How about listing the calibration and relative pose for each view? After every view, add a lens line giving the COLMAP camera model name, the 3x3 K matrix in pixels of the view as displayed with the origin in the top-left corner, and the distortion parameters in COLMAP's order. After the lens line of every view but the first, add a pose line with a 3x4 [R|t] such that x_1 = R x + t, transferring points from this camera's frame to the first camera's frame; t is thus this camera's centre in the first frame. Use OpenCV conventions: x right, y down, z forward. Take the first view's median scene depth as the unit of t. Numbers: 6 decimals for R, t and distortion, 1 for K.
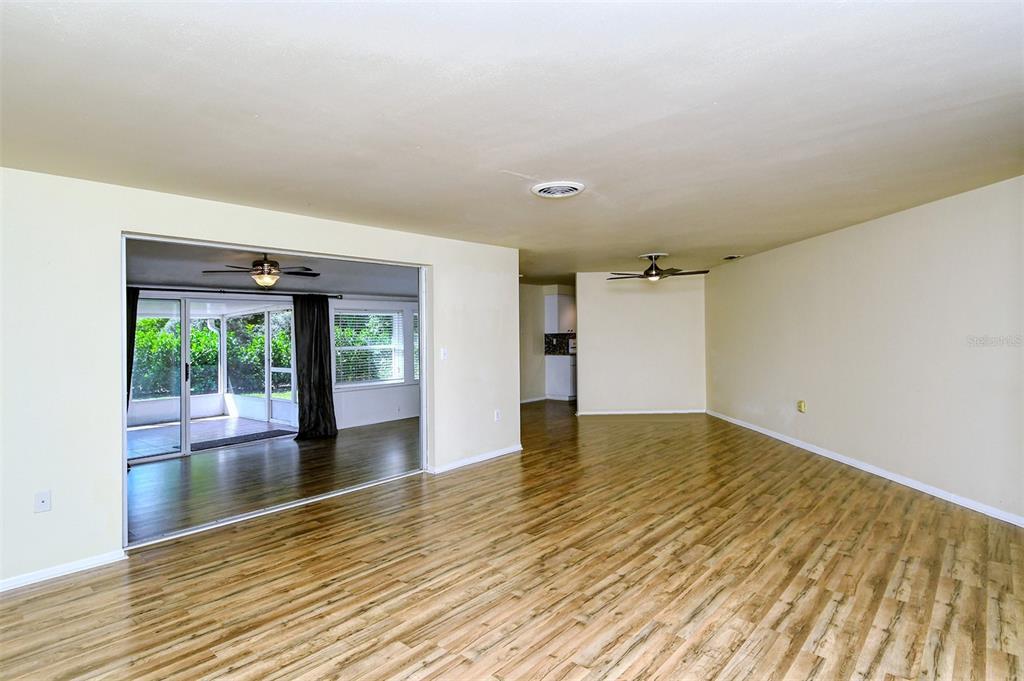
lens RADIAL K [[540.3, 0, 511.9], [0, 540.3, 340.4], [0, 0, 1]] dist [0.020766, -0.016266]
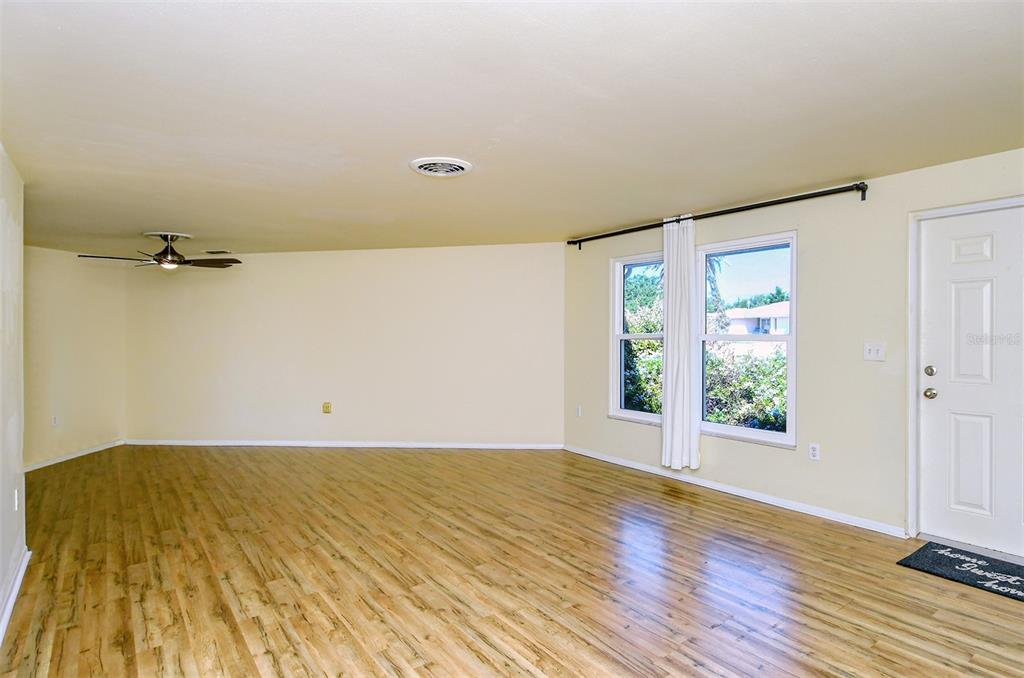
lens RADIAL K [[564.1, 0, 529.0], [0, 564.1, 315.0], [0, 0, 1]] dist [0.023874, 0.000588]
pose [[0.188516, 0.033085, 0.981513, -0.791782], [0.030183, 0.998765, -0.039464, 0.000495], [-0.981606, 0.037065, 0.187285, 0.691656]]
